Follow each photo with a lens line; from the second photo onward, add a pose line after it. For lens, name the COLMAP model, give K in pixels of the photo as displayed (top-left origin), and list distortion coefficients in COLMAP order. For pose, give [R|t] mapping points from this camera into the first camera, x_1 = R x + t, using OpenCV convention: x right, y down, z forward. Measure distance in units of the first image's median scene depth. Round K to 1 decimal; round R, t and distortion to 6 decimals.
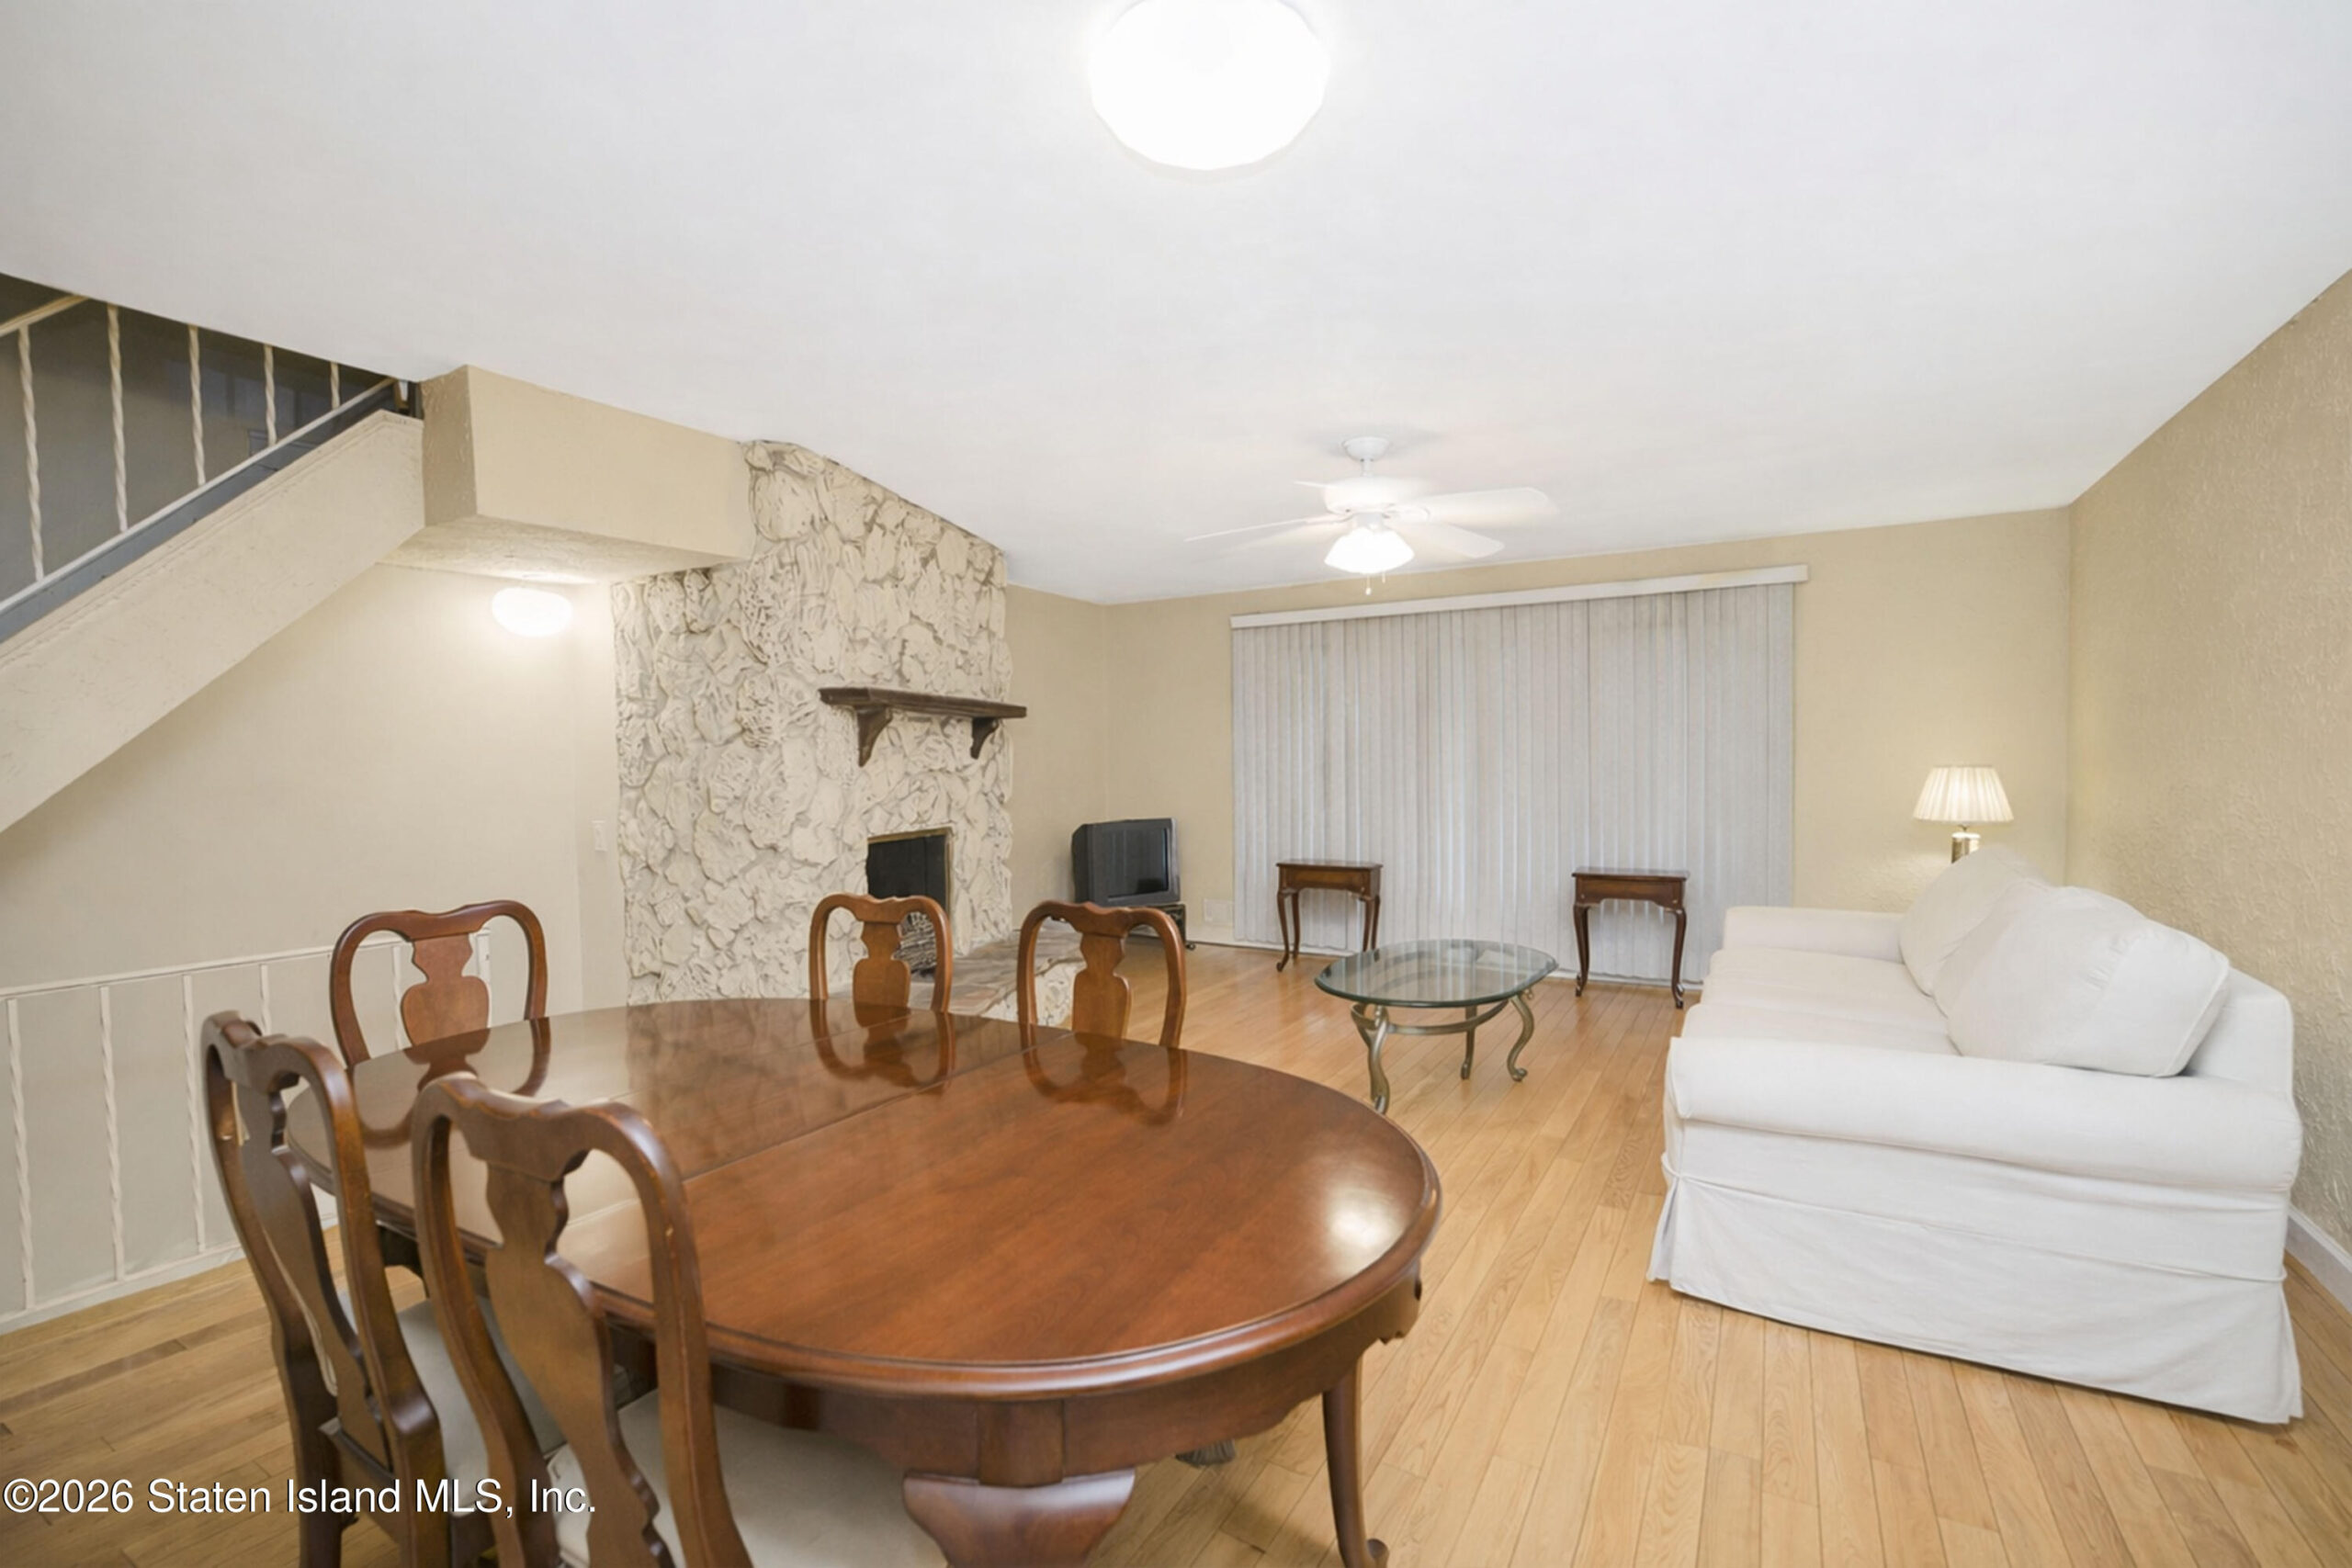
lens RADIAL K [[1037.8, 0, 1184.8], [0, 1037.8, 784.4], [0, 0, 1]] dist [0.002922, 0.000186]
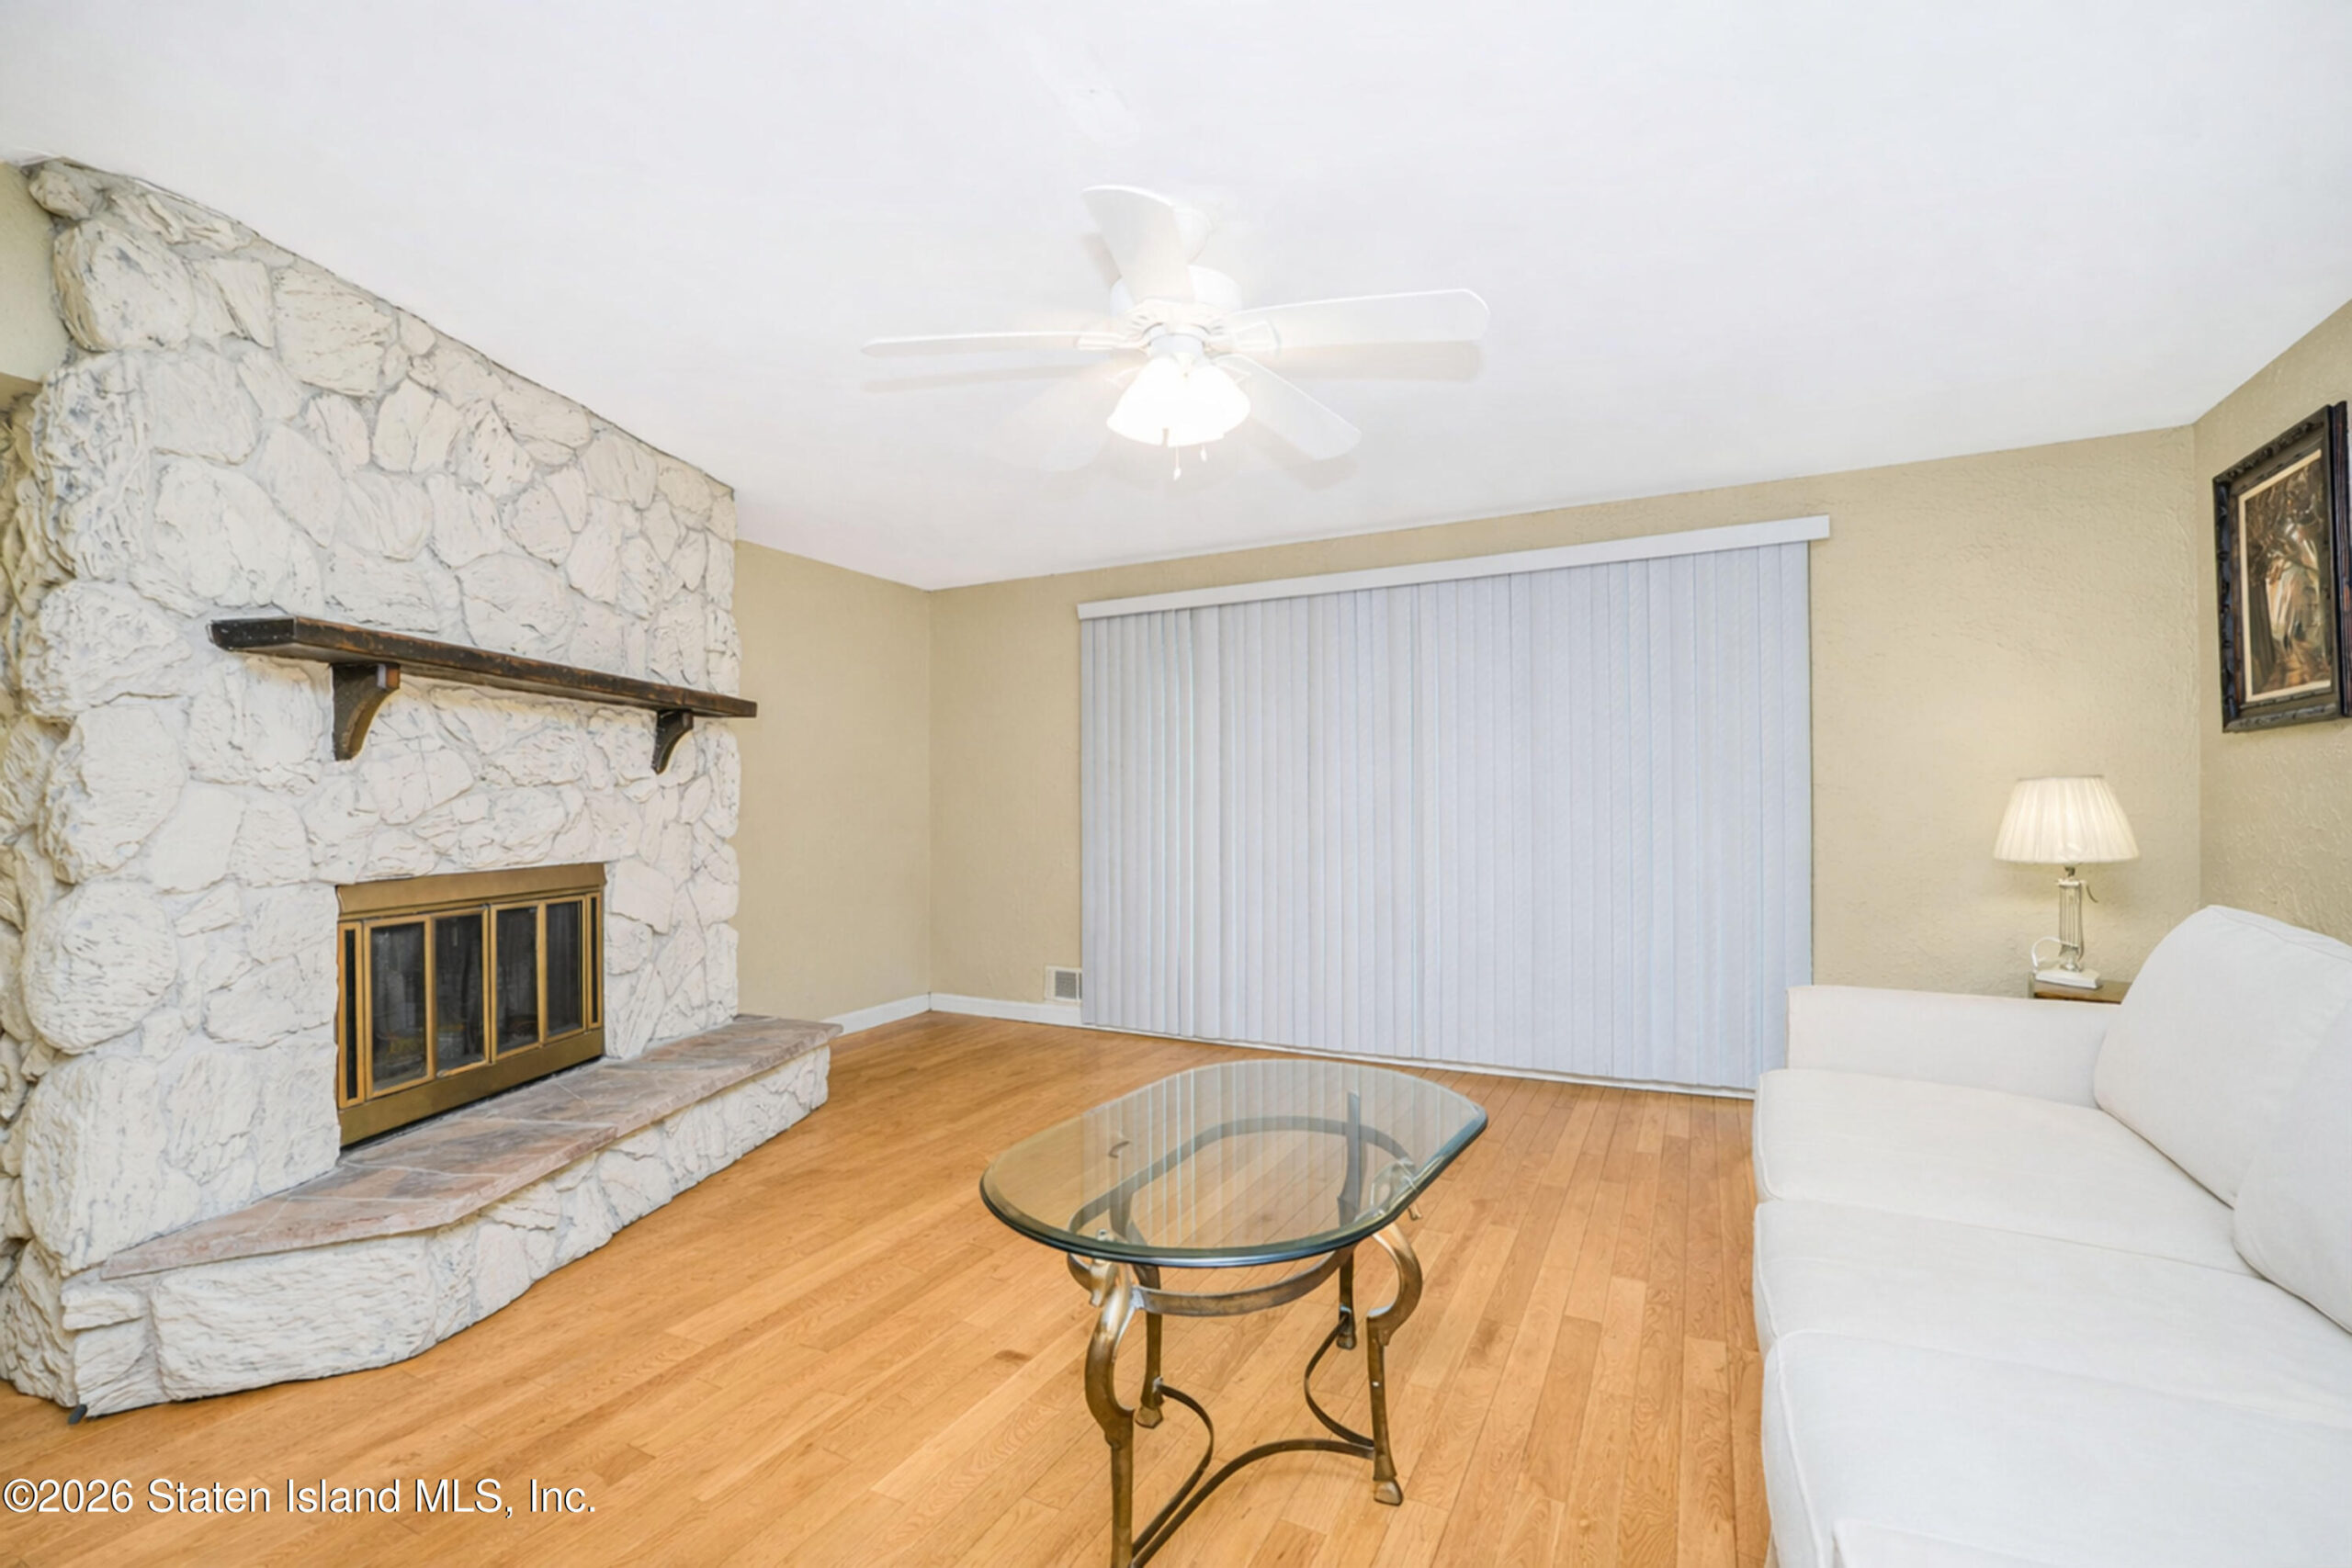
lens RADIAL K [[1037.8, 0, 1173.4], [0, 1037.8, 791.7], [0, 0, 1]] dist [0.002922, 0.000186]
pose [[0.998494, 0.001384, 0.054852, 0.116543], [0.000581, 0.999359, -0.035789, 0.016171], [-0.054866, 0.035767, 0.997853, 0.333180]]
